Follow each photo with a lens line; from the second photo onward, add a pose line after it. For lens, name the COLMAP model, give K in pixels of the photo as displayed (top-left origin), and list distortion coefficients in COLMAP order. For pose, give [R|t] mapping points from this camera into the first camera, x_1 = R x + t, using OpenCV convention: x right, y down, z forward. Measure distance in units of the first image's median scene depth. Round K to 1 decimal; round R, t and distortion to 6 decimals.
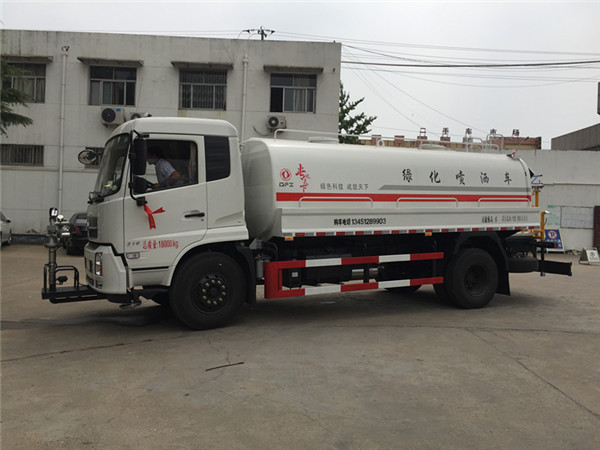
lens RADIAL K [[521.7, 0, 296.7], [0, 521.7, 224.5], [0, 0, 1]] dist [0.069541, -0.092783]
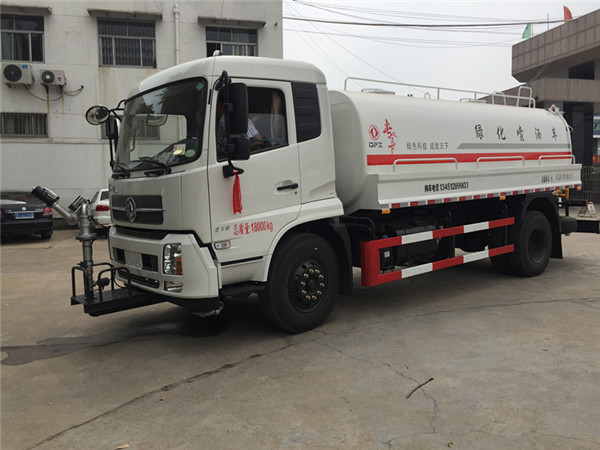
lens RADIAL K [[521.7, 0, 297.1], [0, 521.7, 222.6], [0, 0, 1]] dist [0.069541, -0.092783]
pose [[0.976162, -0.055391, 0.209858, -0.278275], [0.043296, 0.997149, 0.061800, -0.010066], [-0.212683, -0.051240, 0.975777, 0.200010]]
